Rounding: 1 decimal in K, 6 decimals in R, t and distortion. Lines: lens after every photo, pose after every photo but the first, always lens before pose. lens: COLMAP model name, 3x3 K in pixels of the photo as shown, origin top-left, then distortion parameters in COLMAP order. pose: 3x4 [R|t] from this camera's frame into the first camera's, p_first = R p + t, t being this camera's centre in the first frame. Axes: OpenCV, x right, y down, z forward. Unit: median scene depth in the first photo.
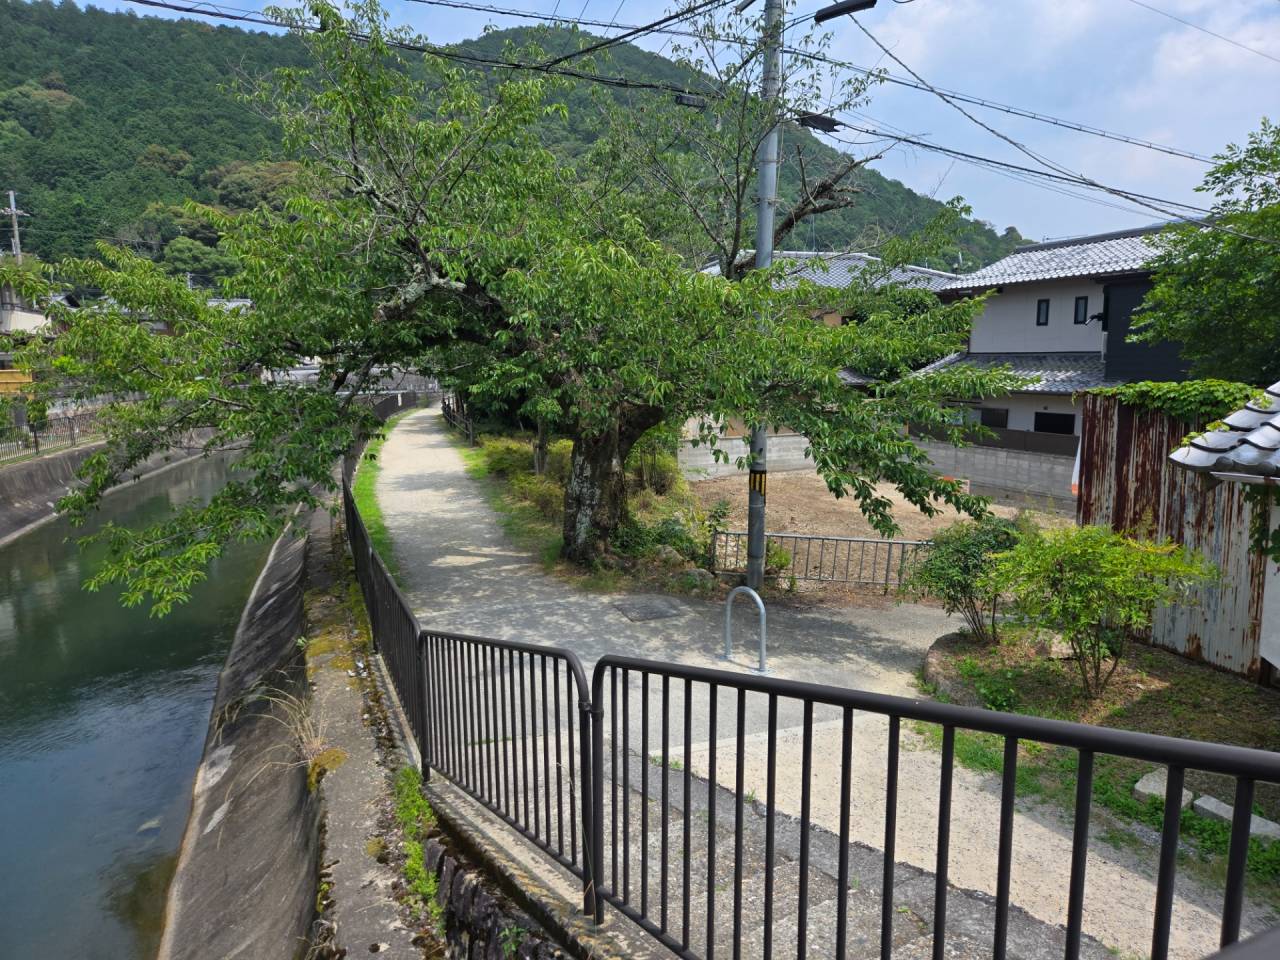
lens RADIAL K [[873.4, 0, 635.6], [0, 873.4, 478.7], [0, 0, 1]] dist [0.067438, -0.056383]
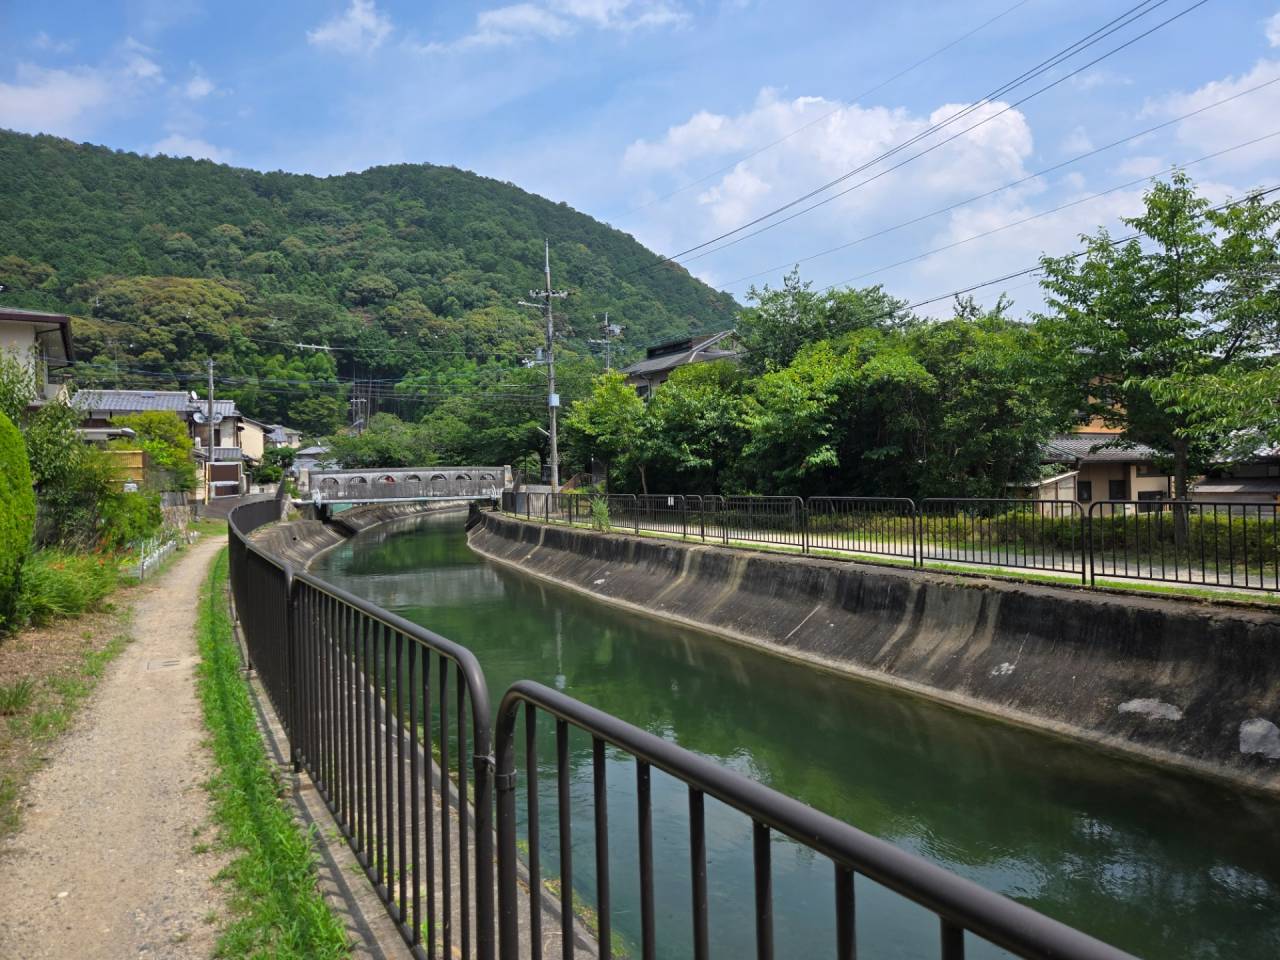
lens RADIAL K [[869.4, 0, 637.7], [0, 869.4, 480.2], [0, 0, 1]] dist [0.070358, -0.063121]
pose [[0.984795, -0.005756, 0.173628, -1.115774], [0.031040, 0.989198, -0.143263, 0.059744], [-0.170928, 0.146475, 0.974335, 0.588358]]
